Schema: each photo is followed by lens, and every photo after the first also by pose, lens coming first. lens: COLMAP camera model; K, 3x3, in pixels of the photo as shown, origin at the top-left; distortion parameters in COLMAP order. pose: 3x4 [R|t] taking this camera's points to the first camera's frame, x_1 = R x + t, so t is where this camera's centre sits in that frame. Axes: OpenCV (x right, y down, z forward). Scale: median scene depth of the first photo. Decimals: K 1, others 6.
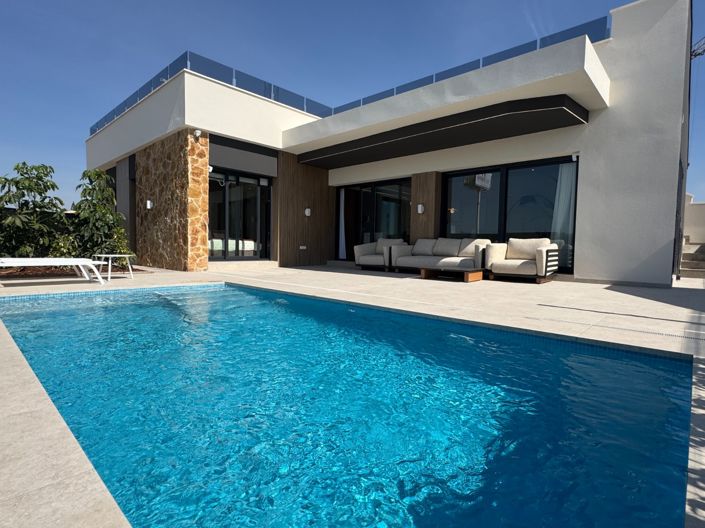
lens RADIAL K [[372.6, 0, 351.6], [0, 372.6, 265.0], [0, 0, 1]] dist [0.001075, -0.001154]
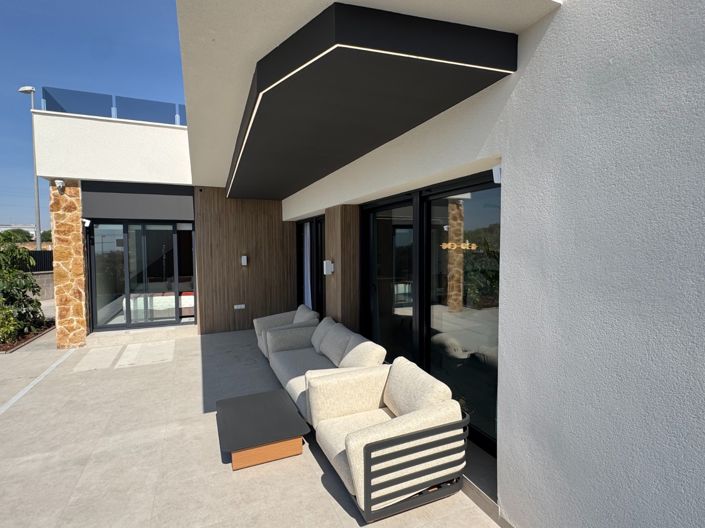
lens RADIAL K [[372.6, 0, 353.0], [0, 372.6, 263.7], [0, 0, 1]] dist [0.001075, -0.001154]
pose [[0.911540, -0.005526, -0.411174, 0.502470], [0.002865, 0.999971, -0.007088, -0.163170], [0.411201, 0.005282, 0.911529, 0.501310]]
